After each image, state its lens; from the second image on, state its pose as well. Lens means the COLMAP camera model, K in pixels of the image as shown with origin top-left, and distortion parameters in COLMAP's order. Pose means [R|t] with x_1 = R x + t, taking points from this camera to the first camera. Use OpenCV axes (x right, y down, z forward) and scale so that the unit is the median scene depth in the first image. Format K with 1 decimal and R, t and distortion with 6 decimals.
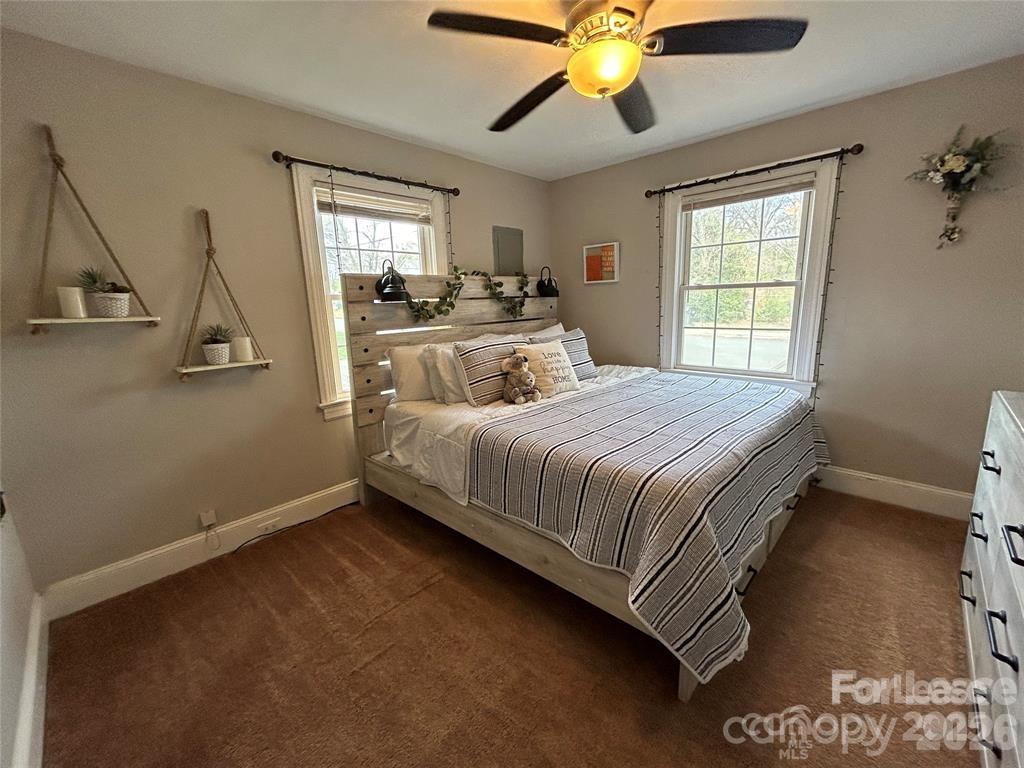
lens RADIAL K [[410.6, 0, 509.7], [0, 410.6, 384.0], [0, 0, 1]] dist [-0.000865, -0.000706]
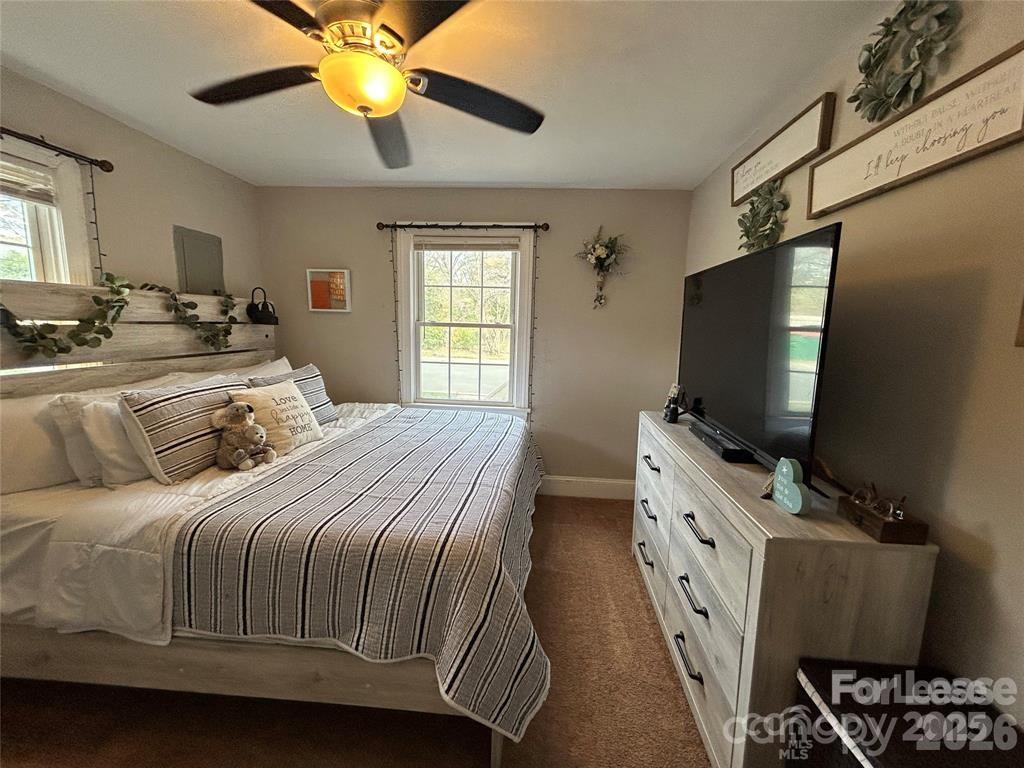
lens RADIAL K [[410.6, 0, 509.7], [0, 410.6, 384.0], [0, 0, 1]] dist [-0.000865, -0.000706]
pose [[0.775335, -0.038360, 0.630384, -0.069301], [0.073783, 0.996820, -0.030091, -0.049866], [-0.627225, 0.069842, 0.775700, 0.104464]]
